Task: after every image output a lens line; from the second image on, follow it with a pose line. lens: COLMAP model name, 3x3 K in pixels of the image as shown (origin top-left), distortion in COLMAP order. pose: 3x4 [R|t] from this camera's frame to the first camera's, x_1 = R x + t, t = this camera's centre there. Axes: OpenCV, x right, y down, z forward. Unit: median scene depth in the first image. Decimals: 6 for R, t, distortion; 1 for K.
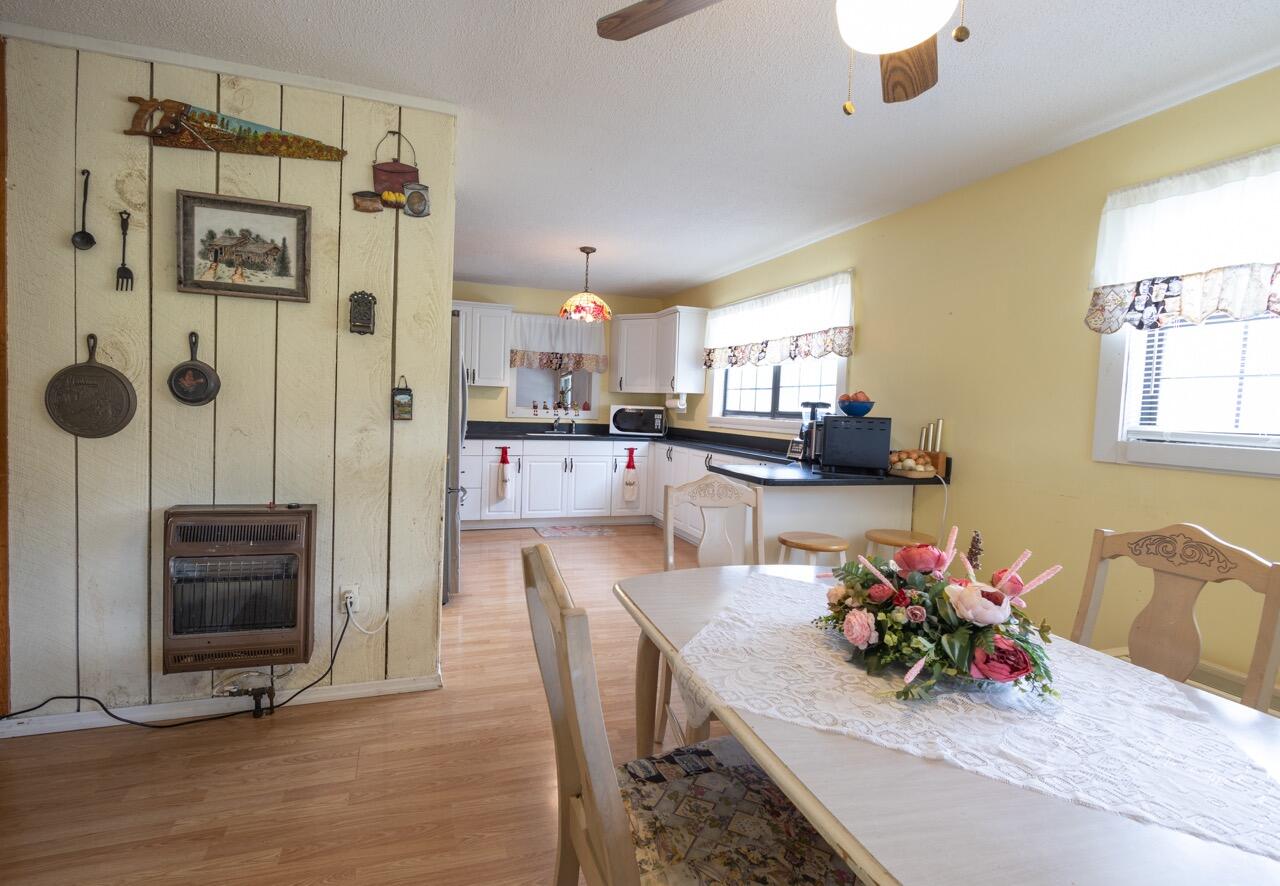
lens RADIAL K [[655.0, 0, 636.5], [0, 655.0, 440.4], [0, 0, 1]] dist [-0.003876, 0.000027]
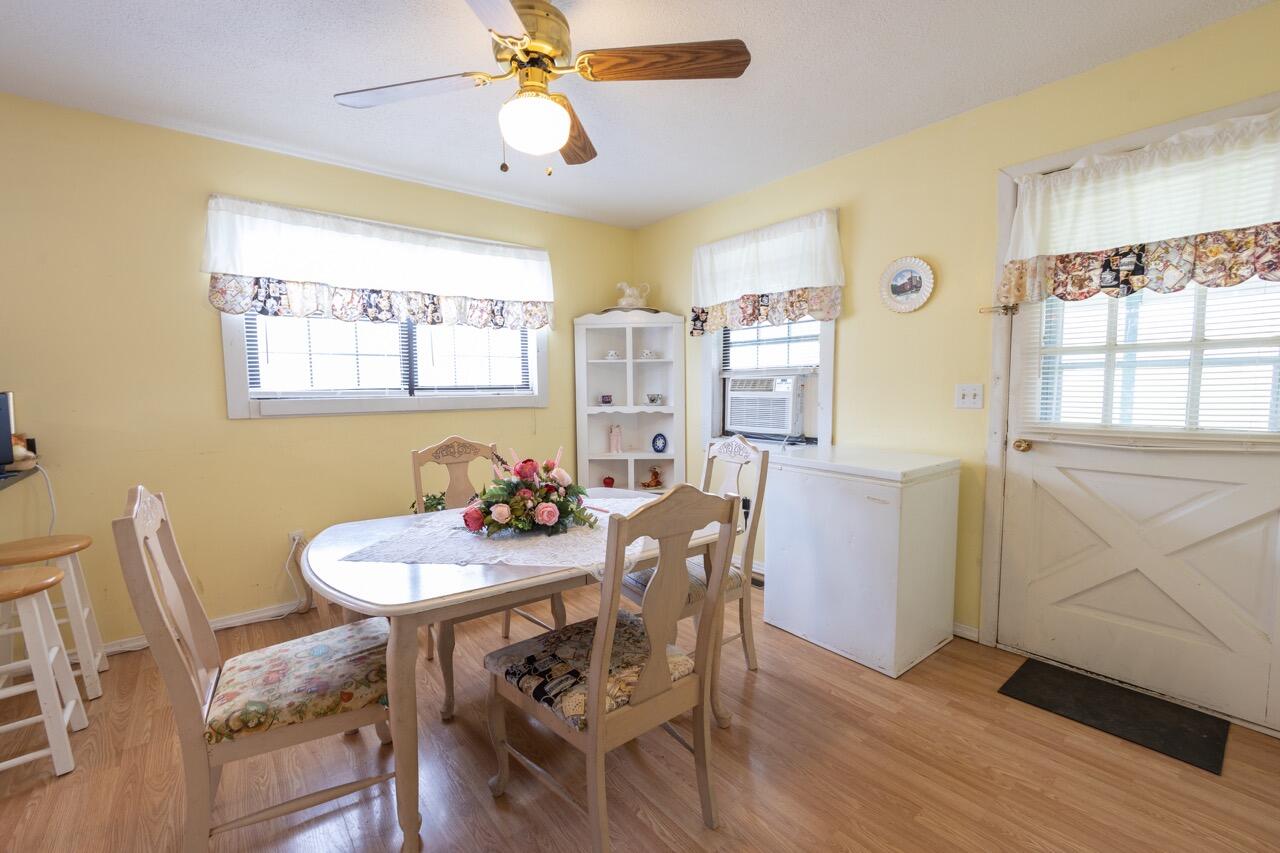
lens RADIAL K [[556.1, 0, 640.7], [0, 556.1, 429.2], [0, 0, 1]] dist [0.003394, 0.000098]
pose [[-0.391689, -0.107881, 0.913751, -0.594384], [0.044850, 0.989683, 0.136072, -0.061943], [-0.919004, 0.094280, -0.382810, 0.769440]]
